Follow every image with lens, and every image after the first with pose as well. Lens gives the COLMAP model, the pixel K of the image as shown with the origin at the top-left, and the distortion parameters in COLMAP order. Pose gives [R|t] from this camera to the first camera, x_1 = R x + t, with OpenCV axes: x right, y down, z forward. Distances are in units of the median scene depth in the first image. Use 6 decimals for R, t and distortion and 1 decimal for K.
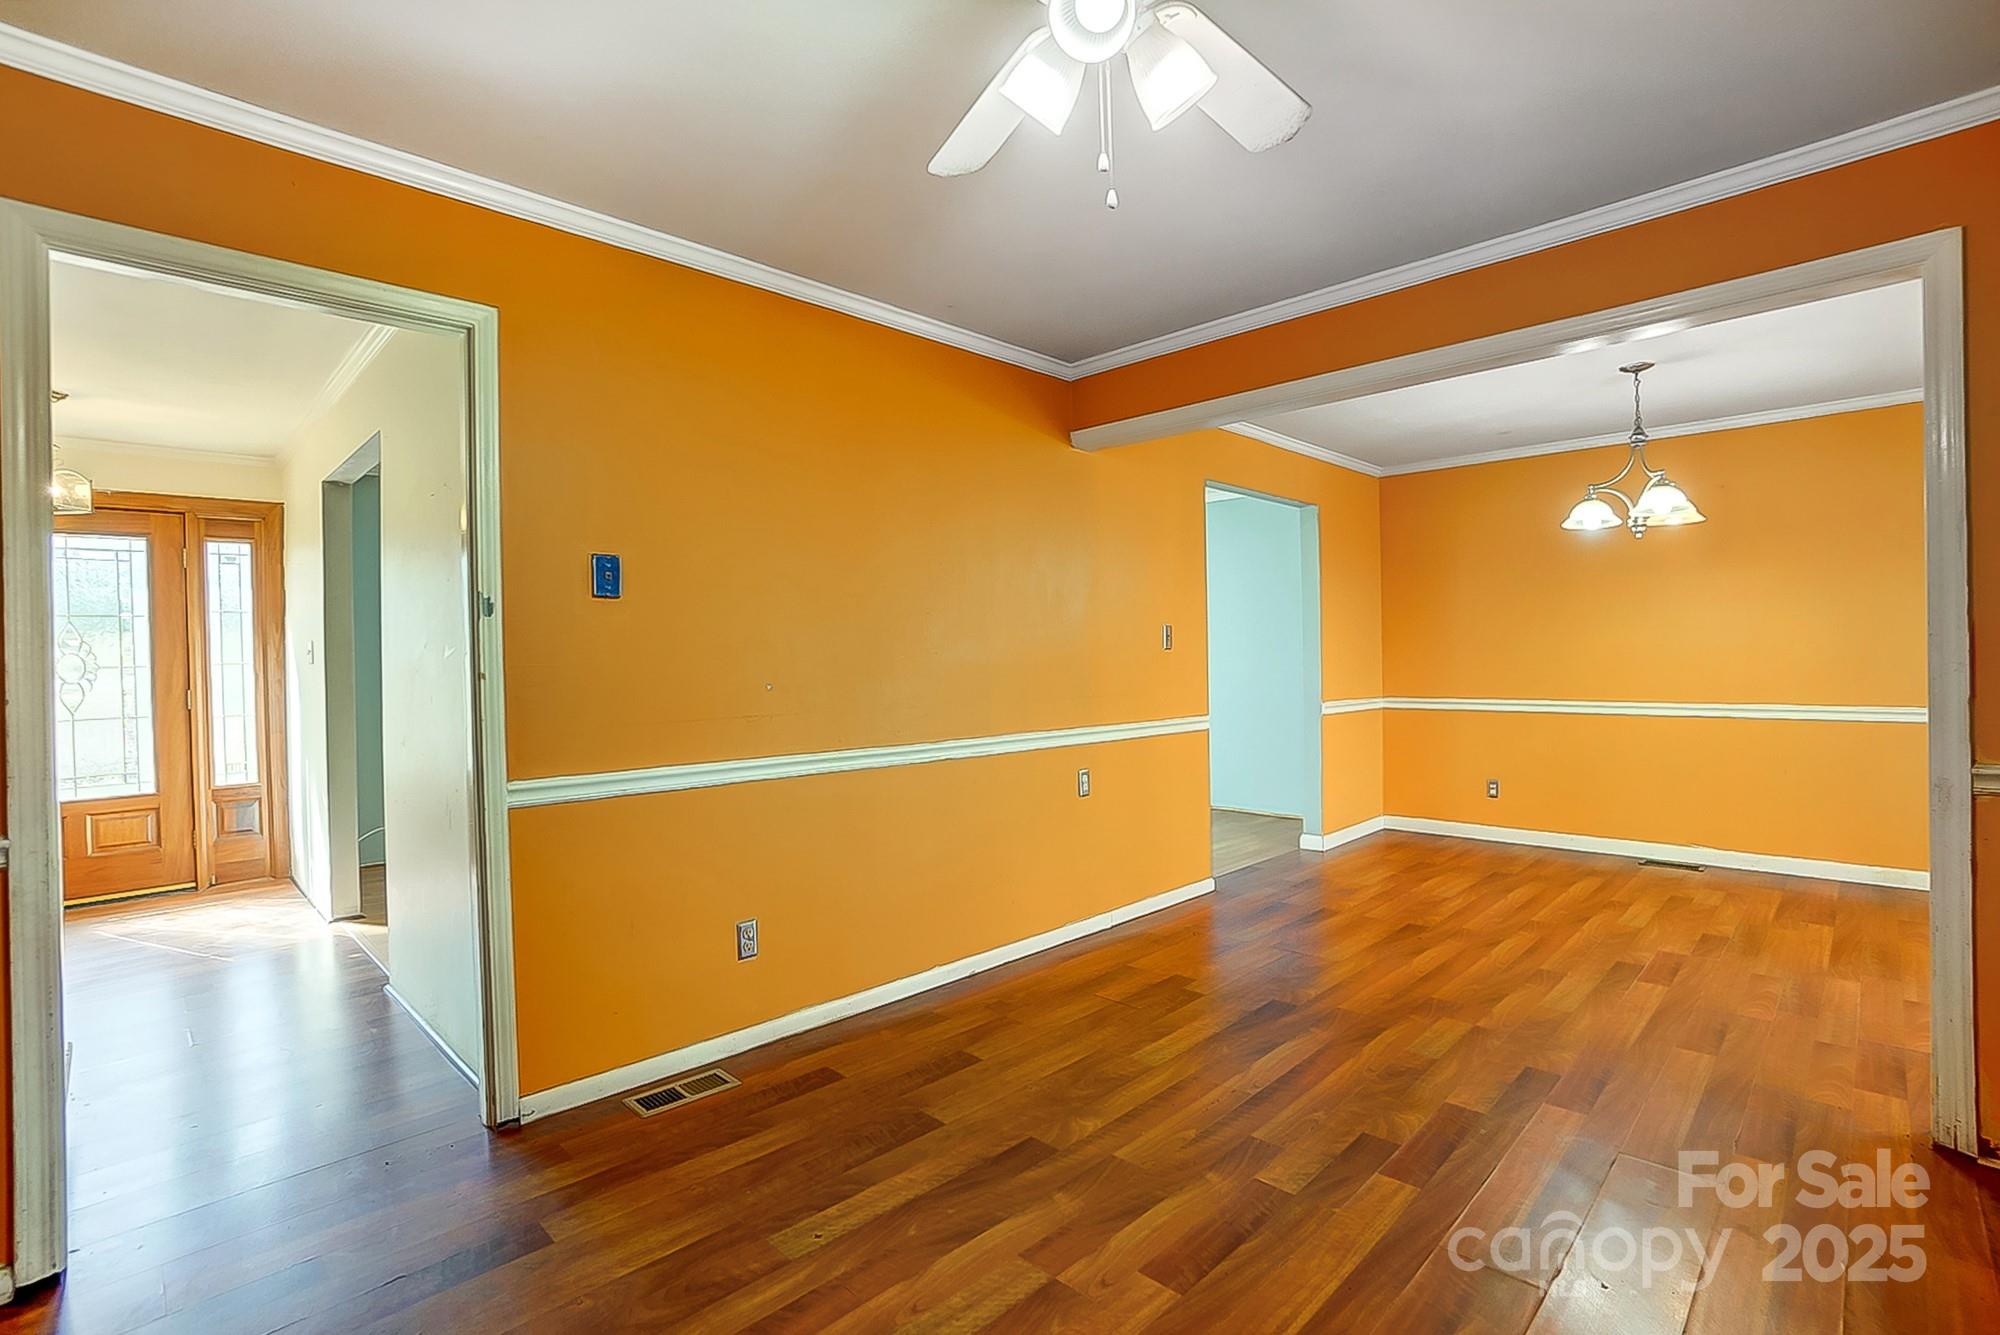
lens RADIAL K [[926.0, 0, 990.8], [0, 926.0, 651.1], [0, 0, 1]] dist [-0.027026, 0.000153]
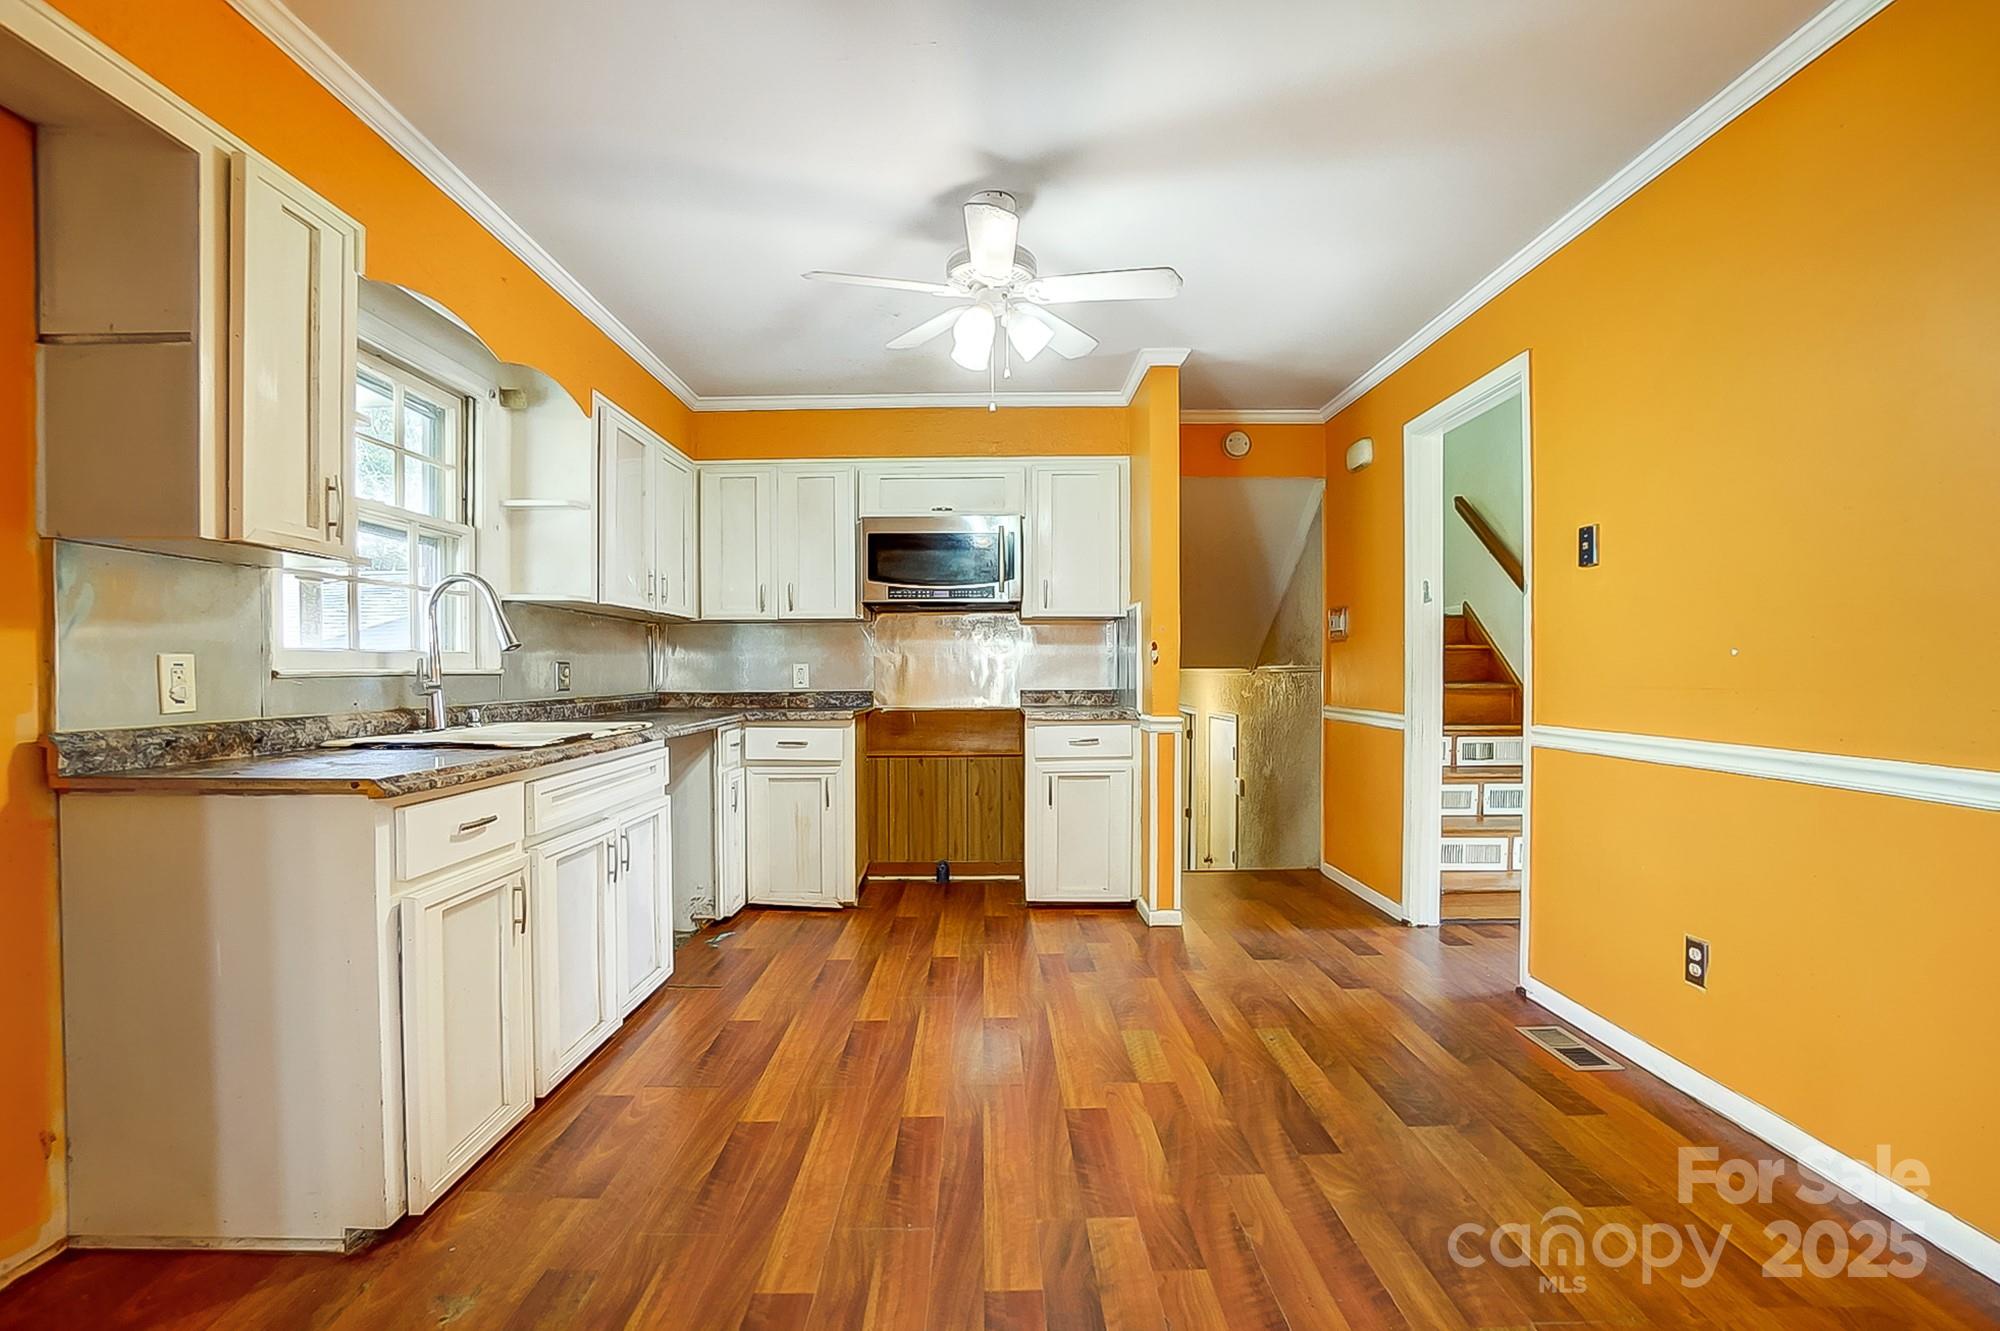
lens RADIAL K [[889.1, 0, 981.5], [0, 889.1, 669.7], [0, 0, 1]] dist [-0.059930, 0.021392]
pose [[-0.708726, 0.020431, -0.705188, 1.001754], [0.023717, 0.999706, 0.005128, 0.050254], [0.705085, -0.013090, -0.709002, 1.549770]]
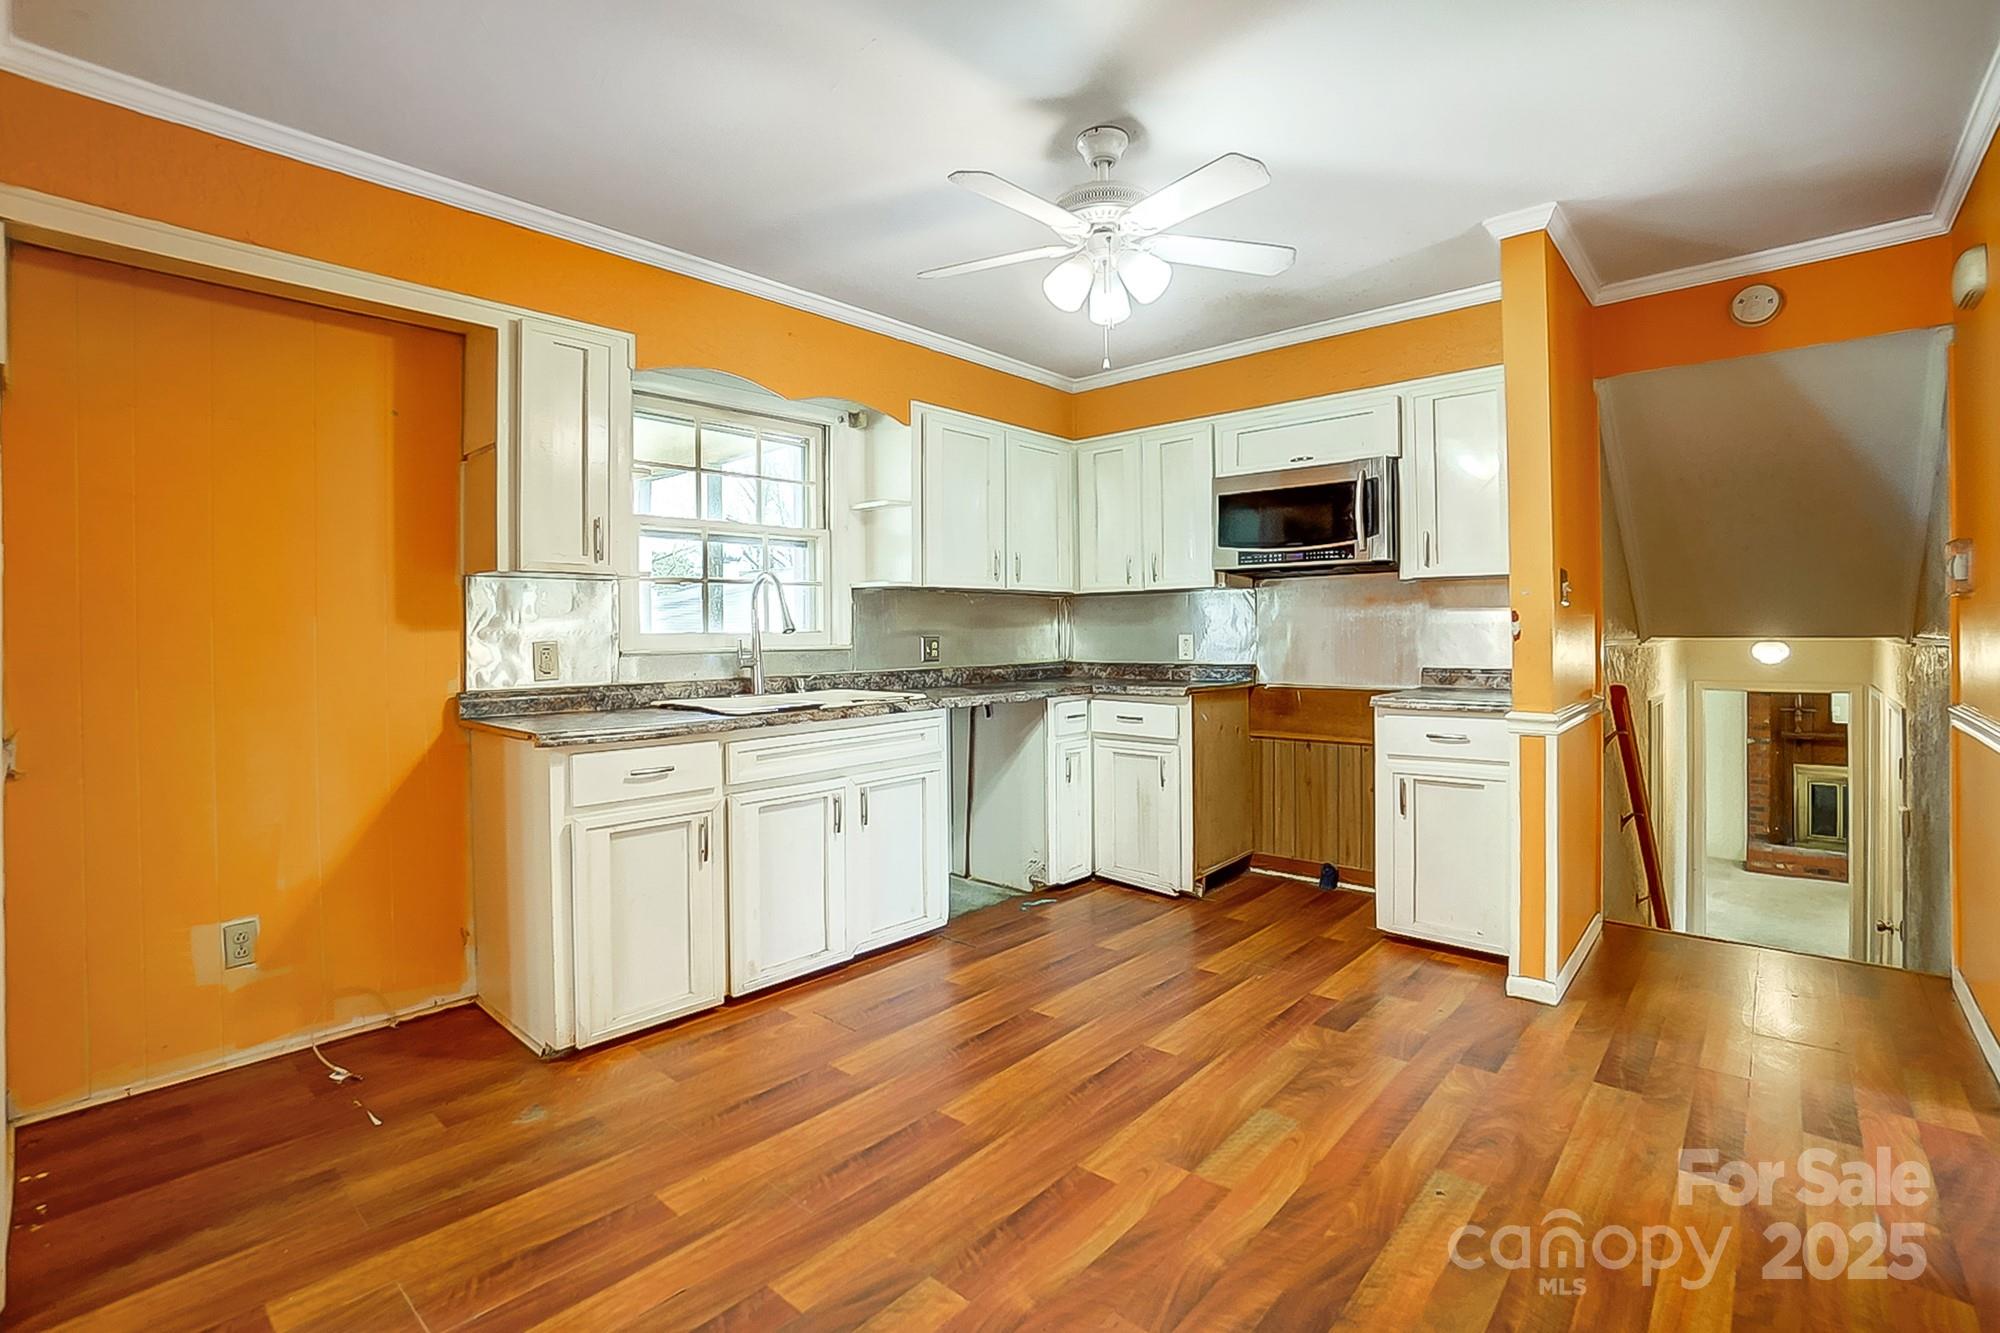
lens RADIAL K [[899.3, 0, 996.3], [0, 899.3, 623.5], [0, 0, 1]] dist [-0.046250, 0.000647]
pose [[-0.997765, 0.025857, -0.061619, 0.307864], [0.026915, 0.999503, -0.016406, 0.030930], [0.061164, -0.018028, -0.997965, 1.799513]]
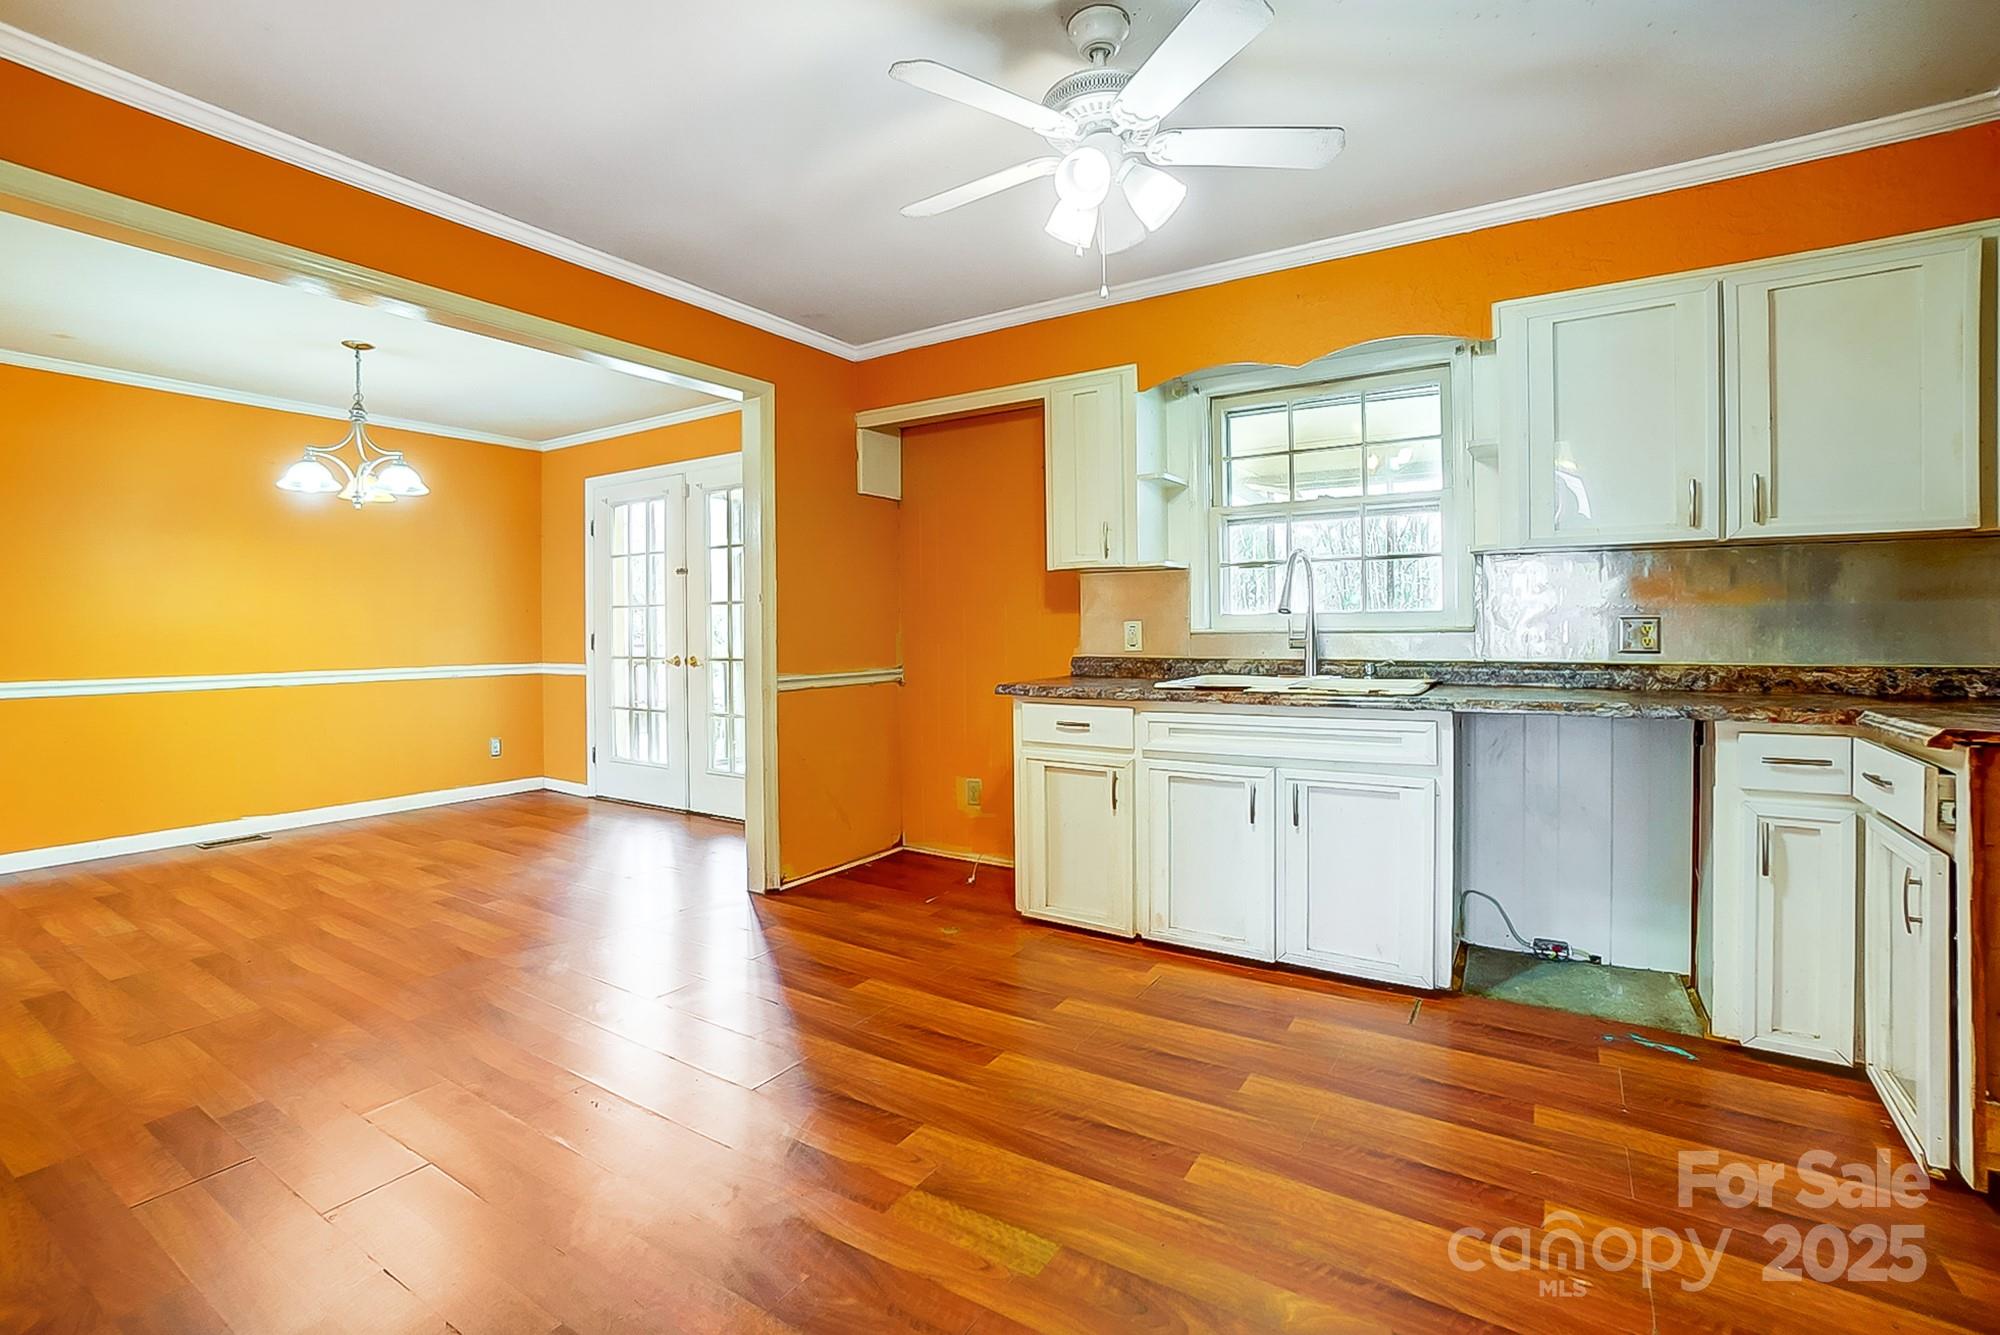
lens RADIAL K [[899.3, 0, 996.3], [0, 899.3, 624.5], [0, 0, 1]] dist [-0.046250, 0.000647]
pose [[-0.226481, 0.017200, 0.973864, -0.821576], [0.004359, 0.999852, -0.016645, 0.054466], [-0.974006, 0.000476, -0.226523, 0.994629]]
